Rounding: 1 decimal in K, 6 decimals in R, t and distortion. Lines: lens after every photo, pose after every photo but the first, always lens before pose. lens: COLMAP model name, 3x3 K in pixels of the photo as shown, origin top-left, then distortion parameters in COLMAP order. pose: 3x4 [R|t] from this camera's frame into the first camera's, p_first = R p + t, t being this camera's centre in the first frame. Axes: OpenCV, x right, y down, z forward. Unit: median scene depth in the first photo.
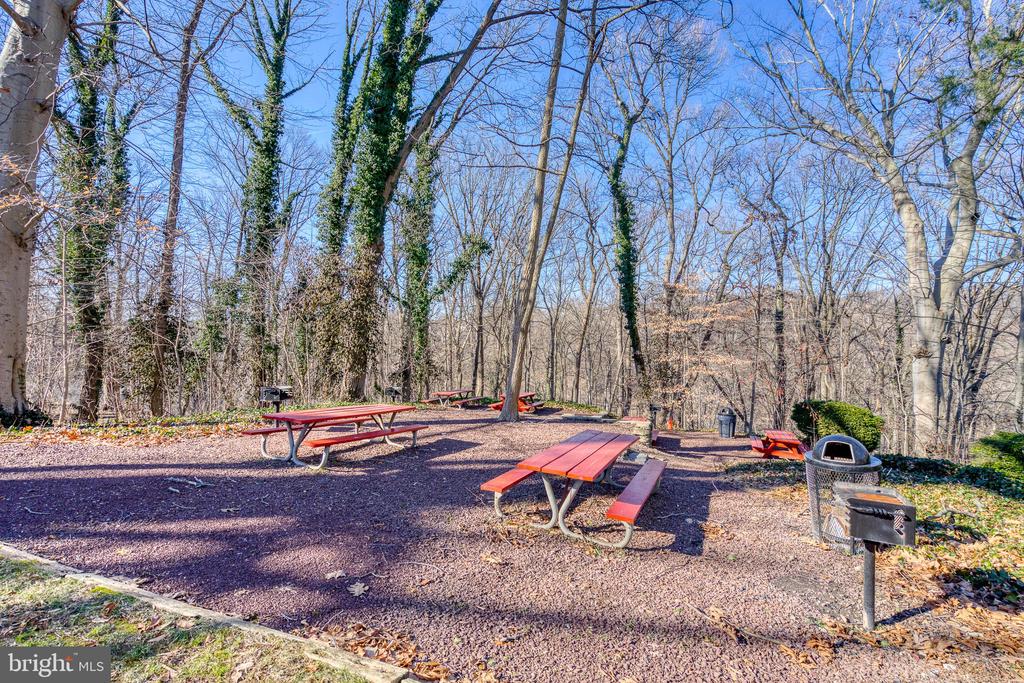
lens RADIAL K [[468.3, 0, 511.6], [0, 468.3, 342.3], [0, 0, 1]] dist [-0.001016, -0.000099]
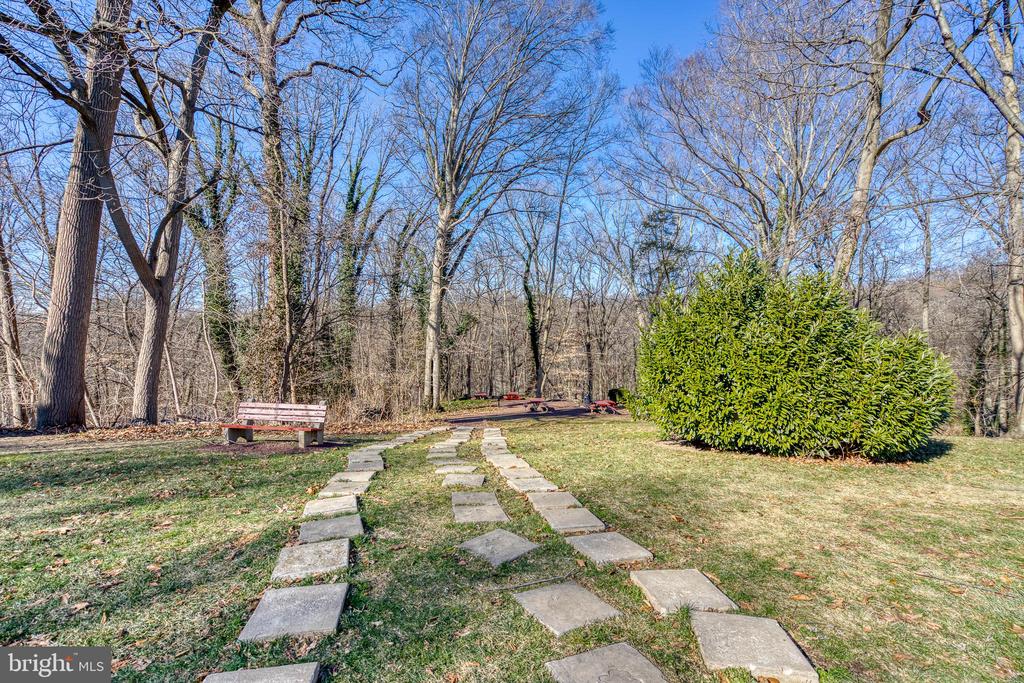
lens RADIAL K [[468.3, 0, 512.5], [0, 468.3, 339.1], [0, 0, 1]] dist [-0.001016, -0.000099]
pose [[0.891429, -0.009253, 0.453066, -0.785125], [0.007691, 0.999956, 0.005290, -0.127527], [-0.453095, -0.001231, 0.891461, -0.809496]]
